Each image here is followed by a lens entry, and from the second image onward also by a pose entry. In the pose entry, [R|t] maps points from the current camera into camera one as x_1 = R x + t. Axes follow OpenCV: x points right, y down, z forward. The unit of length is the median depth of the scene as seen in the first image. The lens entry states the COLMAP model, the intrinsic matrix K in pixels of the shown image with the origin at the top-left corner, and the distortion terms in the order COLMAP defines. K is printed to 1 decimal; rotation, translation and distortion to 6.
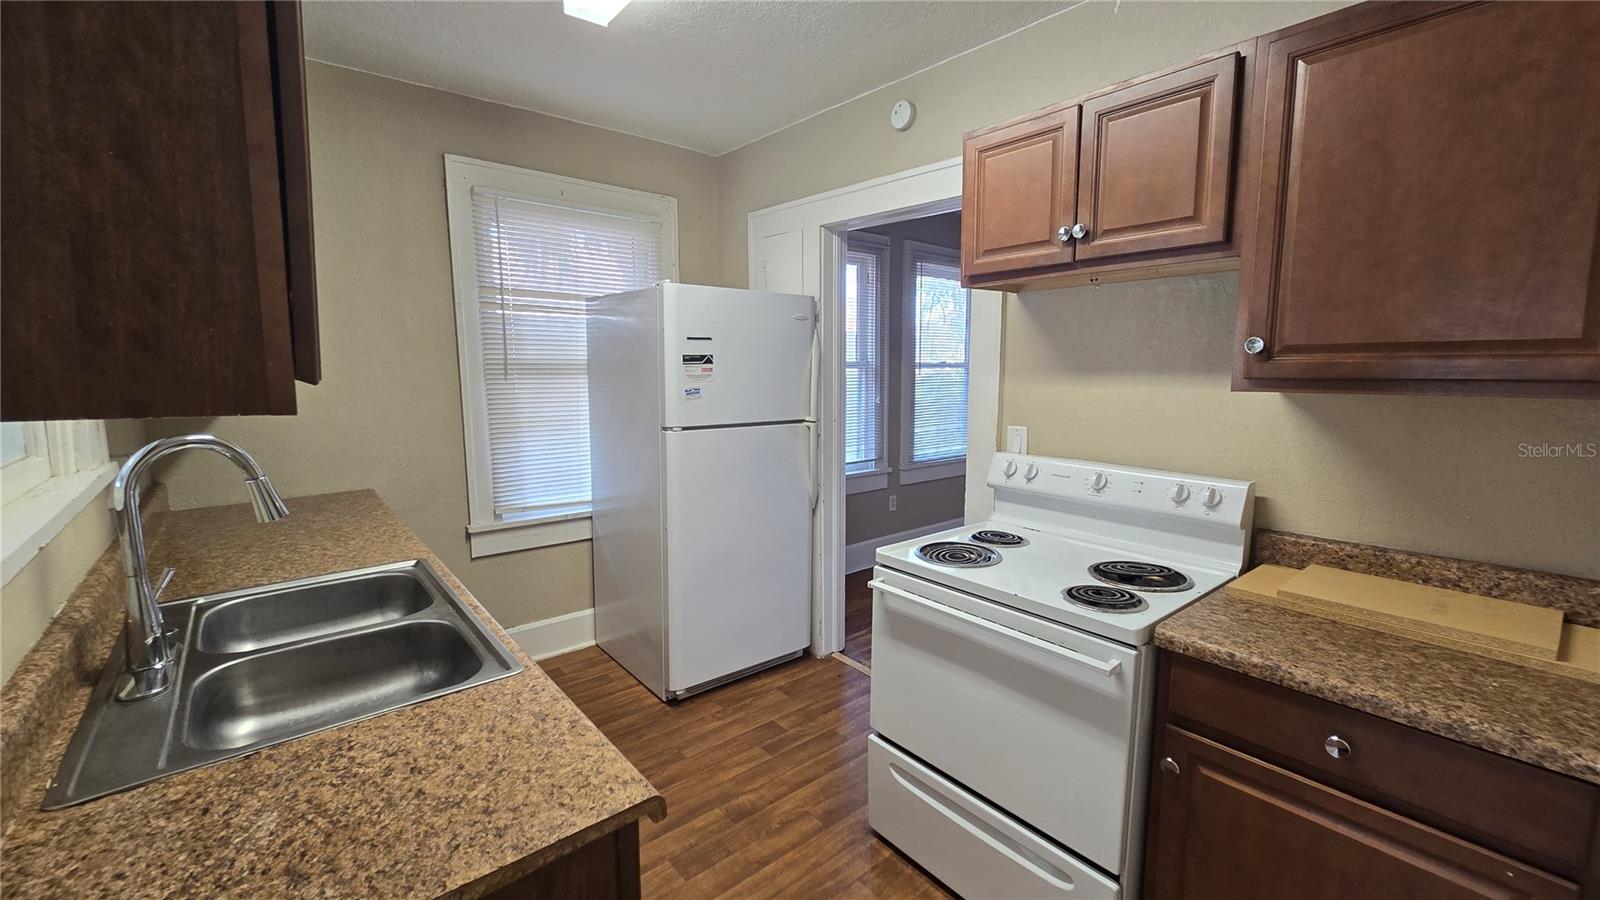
lens RADIAL K [[655.6, 0, 798.6], [0, 655.6, 443.2], [0, 0, 1]] dist [0.000878, 0.000465]
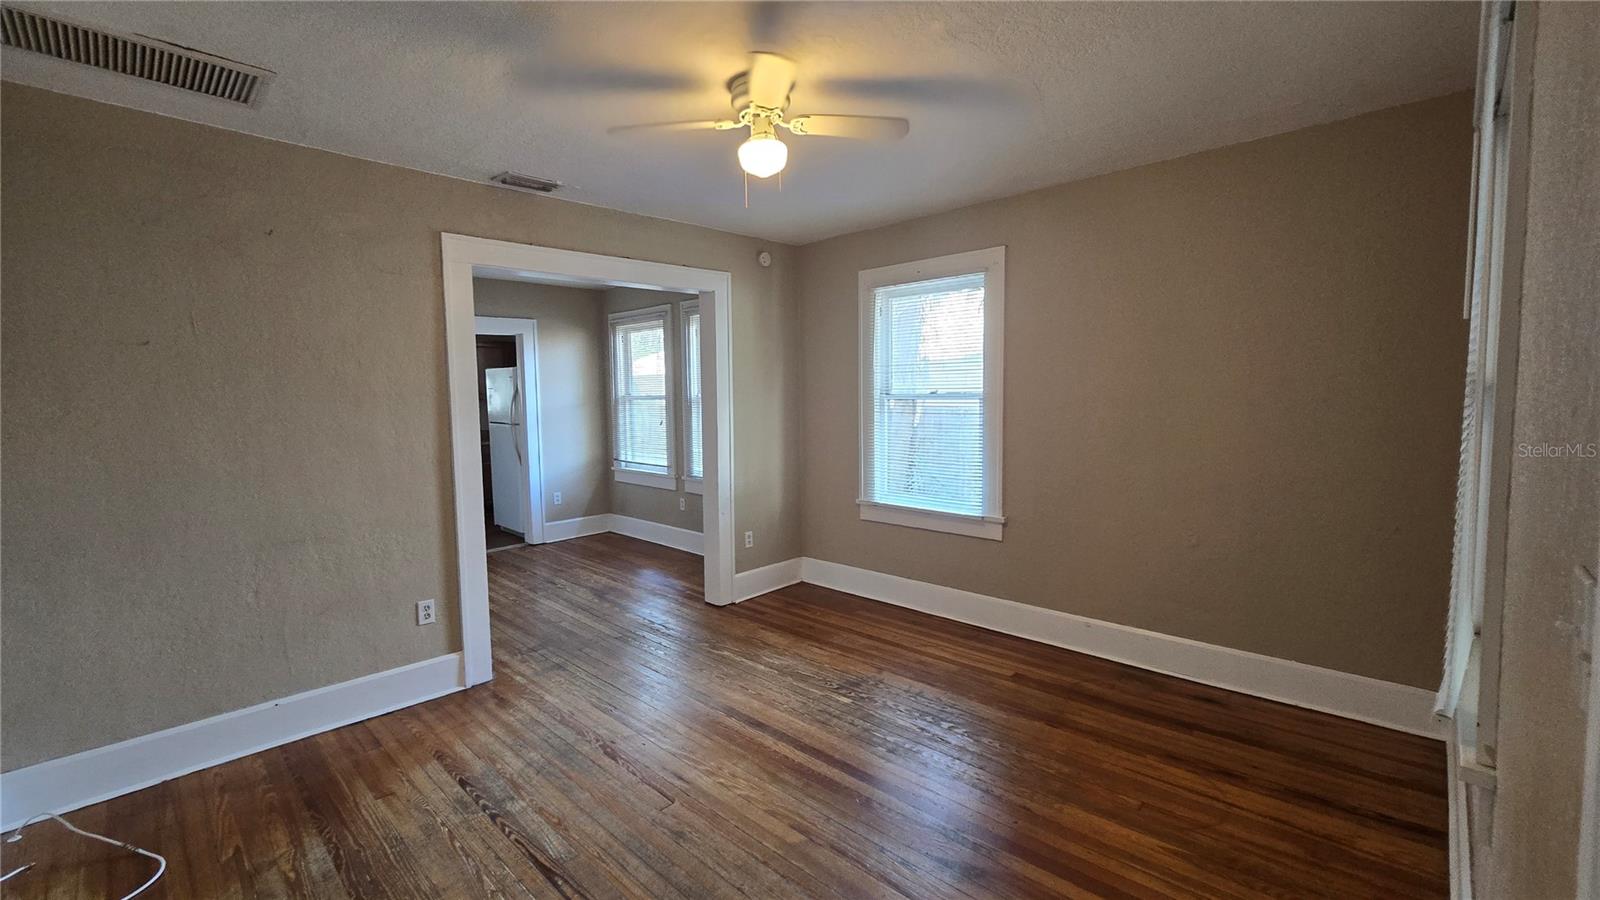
lens RADIAL K [[662.2, 0, 802.7], [0, 662.2, 436.4], [0, 0, 1]] dist [-0.000636, 0.000005]
pose [[0.106466, 0.058067, -0.992619, 2.827818], [-0.113884, 0.992436, 0.045841, -0.246404], [0.987773, 0.108163, 0.112274, 2.099302]]
